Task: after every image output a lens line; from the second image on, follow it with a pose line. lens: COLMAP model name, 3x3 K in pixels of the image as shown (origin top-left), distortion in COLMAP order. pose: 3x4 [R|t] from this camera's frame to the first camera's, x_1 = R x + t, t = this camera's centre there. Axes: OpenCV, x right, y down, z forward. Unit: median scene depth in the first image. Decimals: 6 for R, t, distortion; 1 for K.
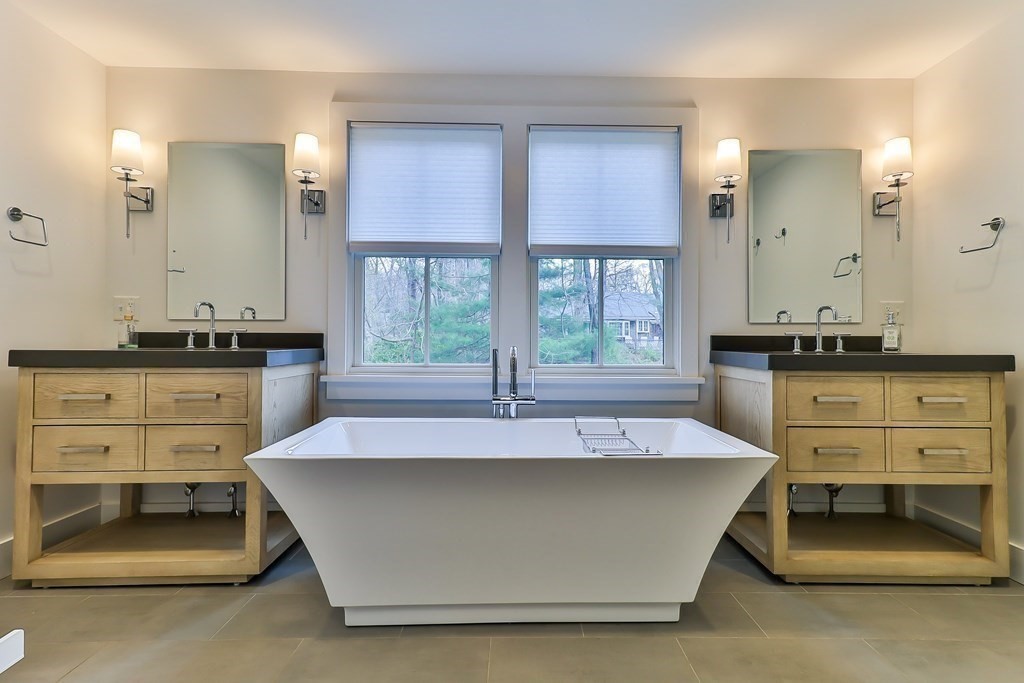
lens RADIAL K [[522.2, 0, 513.8], [0, 522.2, 337.9], [0, 0, 1]] dist [0.028613, 0.000003]
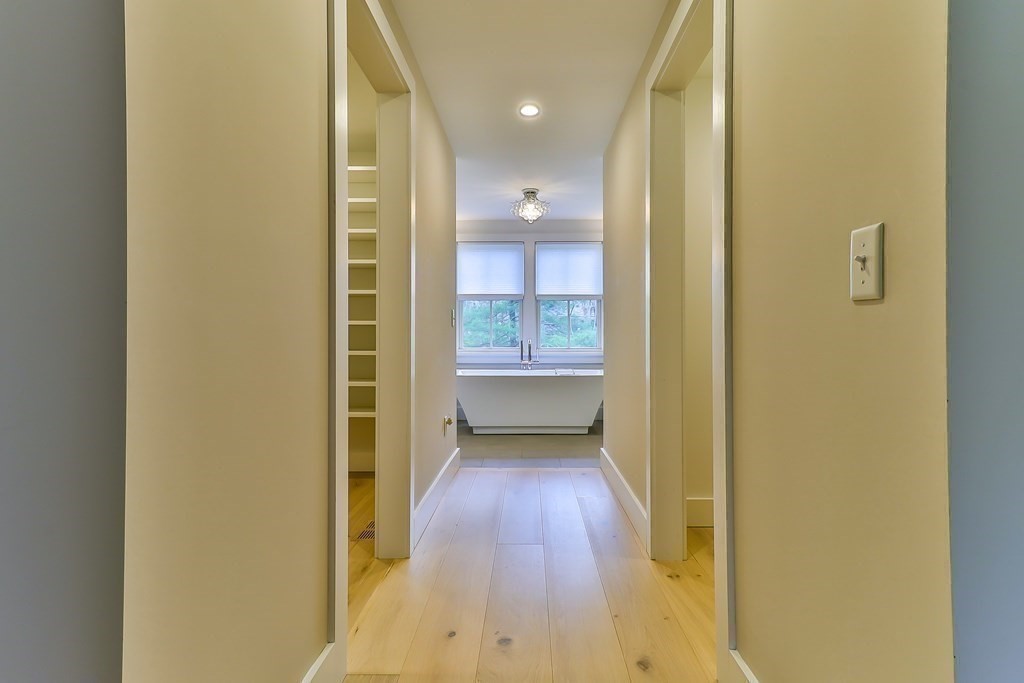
lens RADIAL K [[522.2, 0, 509.9], [0, 522.2, 337.4], [0, 0, 1]] dist [0.028613, 0.000003]
pose [[0.999293, -0.006145, -0.037089, -0.001928], [0.006323, 0.999969, 0.004691, -0.003622], [0.037059, -0.004922, 0.999301, -1.264542]]
